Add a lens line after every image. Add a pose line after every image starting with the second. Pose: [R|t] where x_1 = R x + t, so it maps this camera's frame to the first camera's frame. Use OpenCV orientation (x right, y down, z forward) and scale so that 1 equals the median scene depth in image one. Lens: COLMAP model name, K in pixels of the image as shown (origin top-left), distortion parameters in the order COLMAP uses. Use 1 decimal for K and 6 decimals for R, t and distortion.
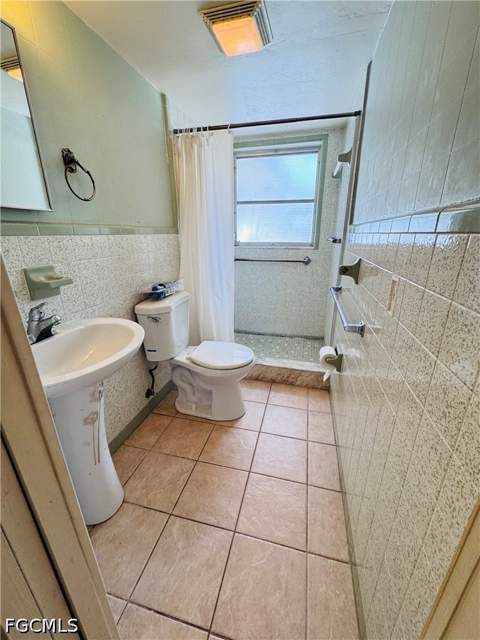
lens RADIAL K [[257.0, 0, 241.3], [0, 257.0, 318.4], [0, 0, 1]] dist [0.000013, -0.000252]
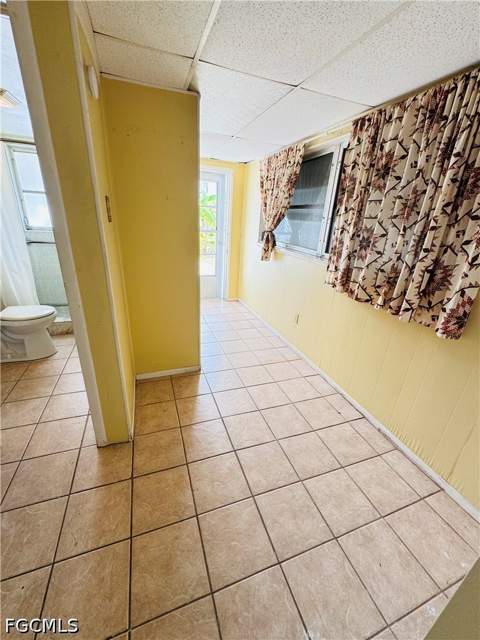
lens RADIAL K [[257.0, 0, 241.3], [0, 257.0, 318.4], [0, 0, 1]] dist [0.000013, -0.000252]
pose [[0.823991, -0.162281, 0.542866, 0.111496], [0.124171, 0.986536, 0.106437, 0.156176], [-0.552829, -0.020295, 0.833047, -0.746468]]
